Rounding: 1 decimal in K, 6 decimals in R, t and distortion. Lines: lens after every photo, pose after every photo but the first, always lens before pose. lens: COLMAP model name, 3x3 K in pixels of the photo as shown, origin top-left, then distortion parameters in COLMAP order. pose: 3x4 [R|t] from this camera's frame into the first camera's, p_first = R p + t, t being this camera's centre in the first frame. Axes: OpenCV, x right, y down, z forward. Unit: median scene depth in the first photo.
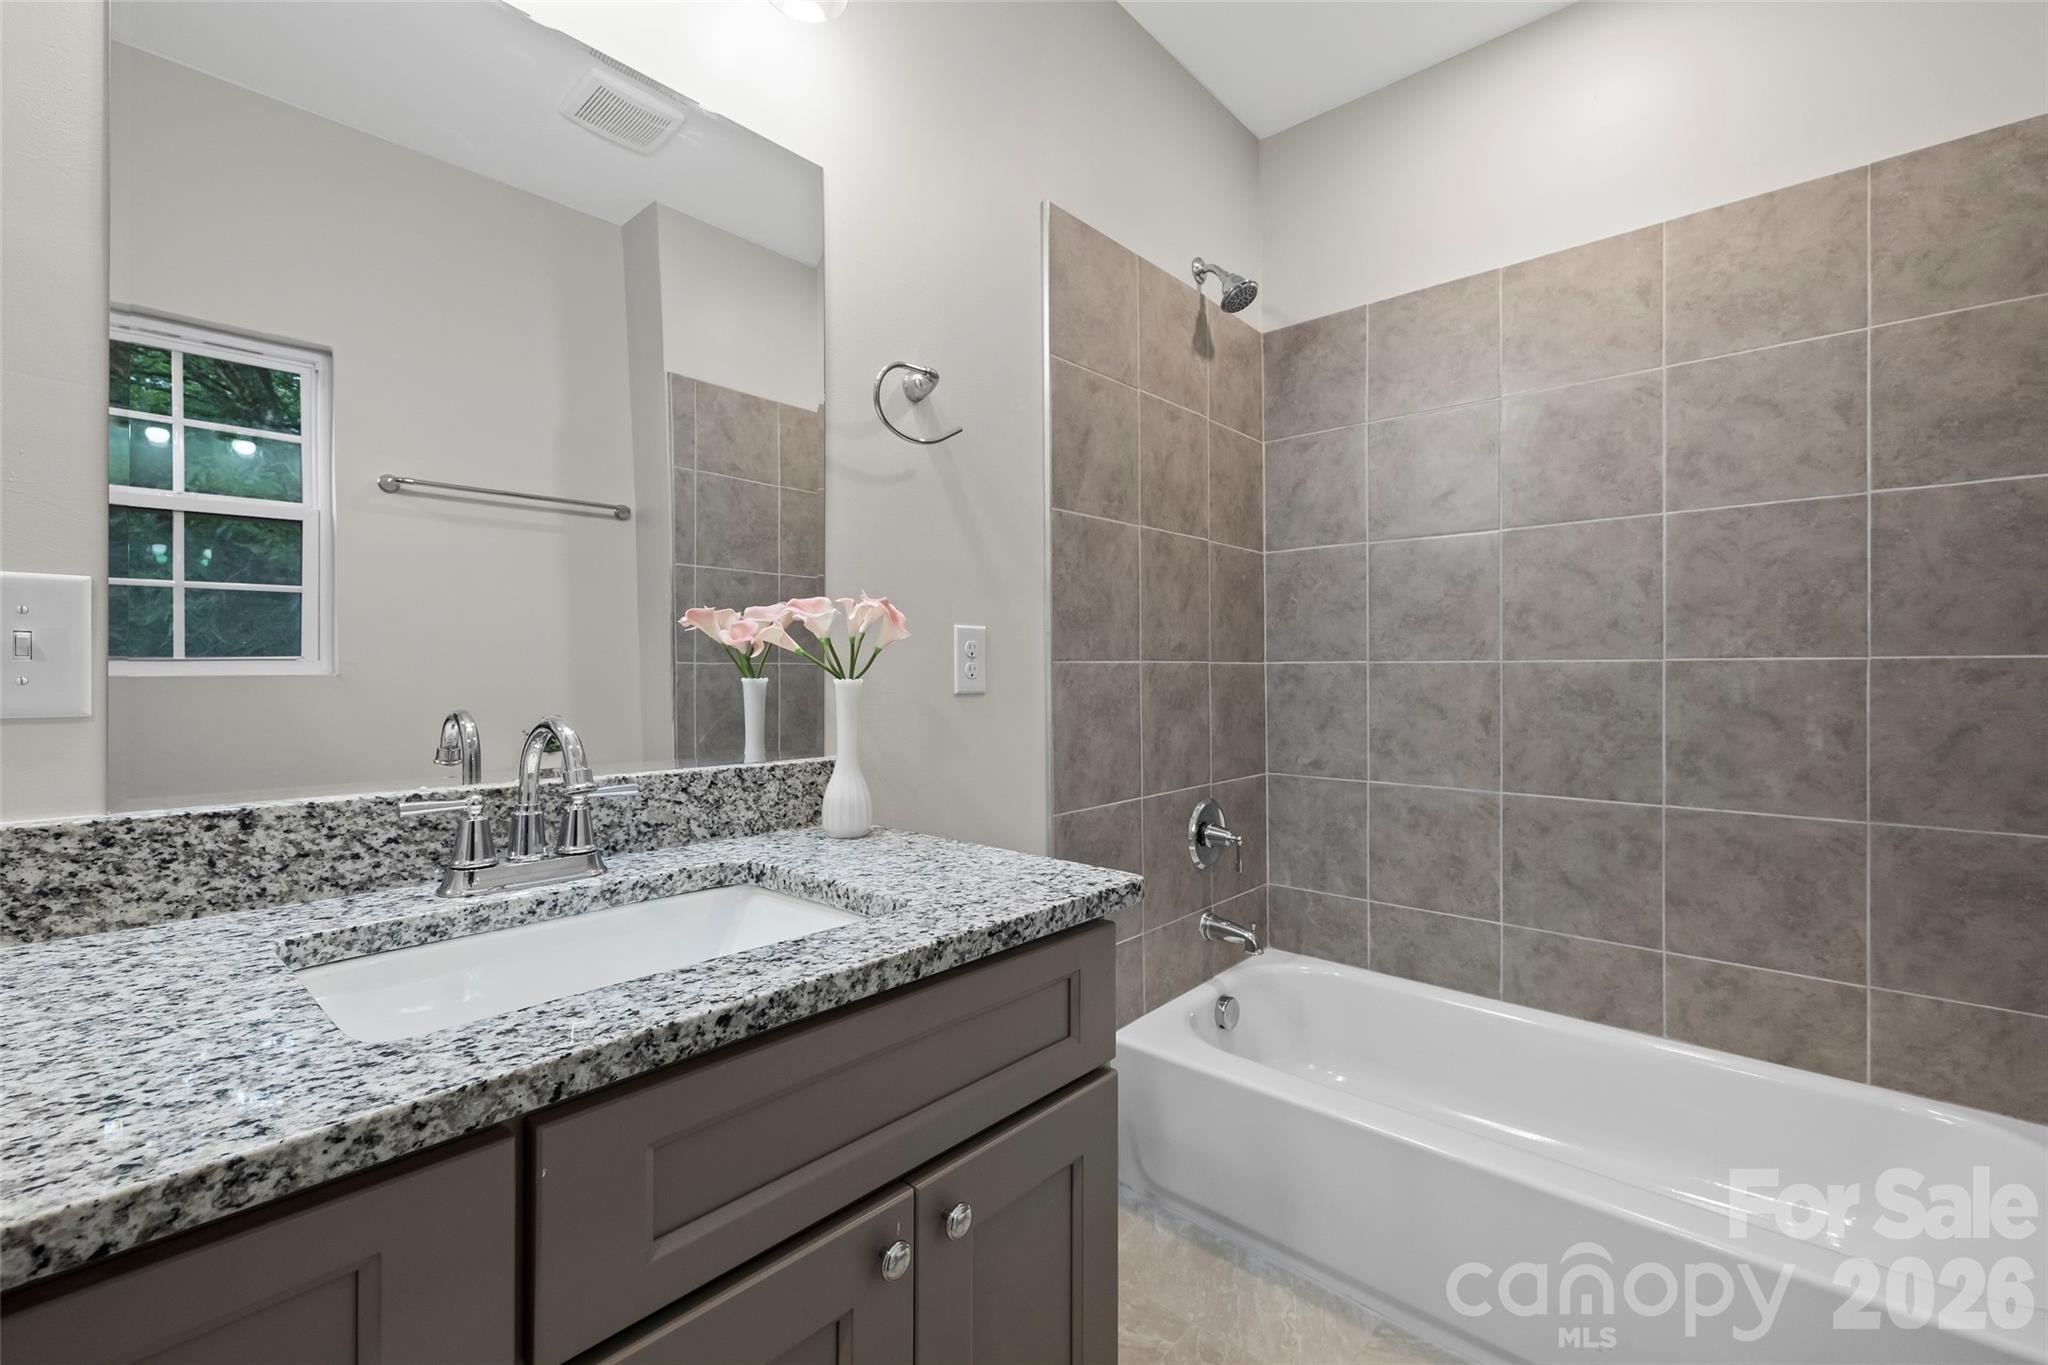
lens RADIAL K [[872.6, 0, 1028.7], [0, 872.6, 674.8], [0, 0, 1]] dist [0.003216, 0.000220]
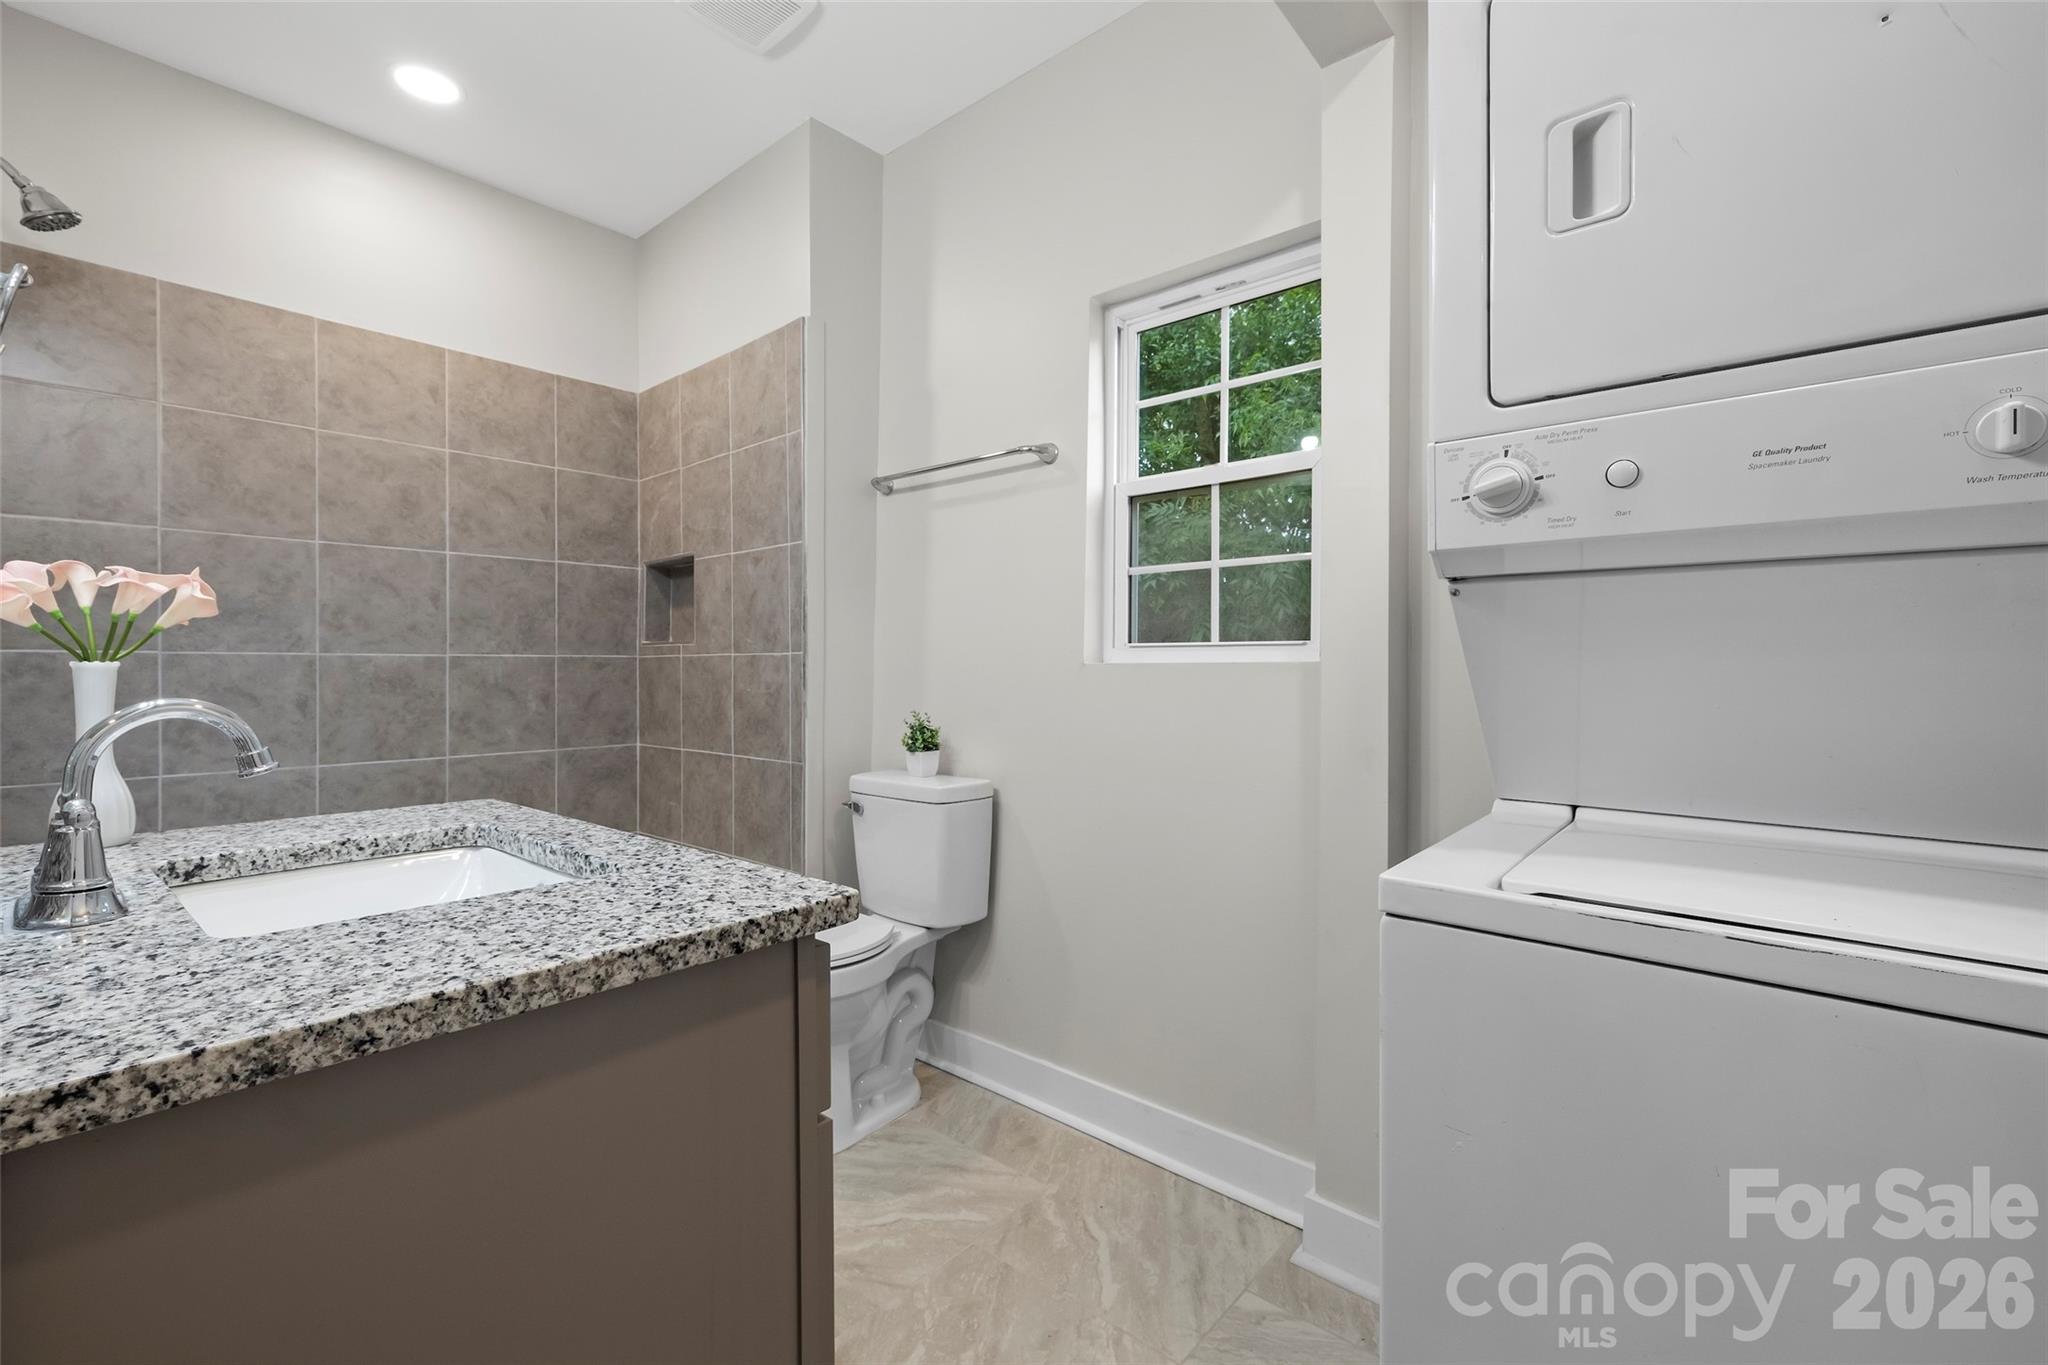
lens RADIAL K [[872.6, 0, 1029.3], [0, 872.6, 673.5], [0, 0, 1]] dist [0.003216, 0.000220]
pose [[-0.014873, -0.004741, 0.999878, -0.715153], [0.005053, 0.999976, 0.004817, 0.011320], [-0.999877, 0.005124, -0.014849, 0.070916]]
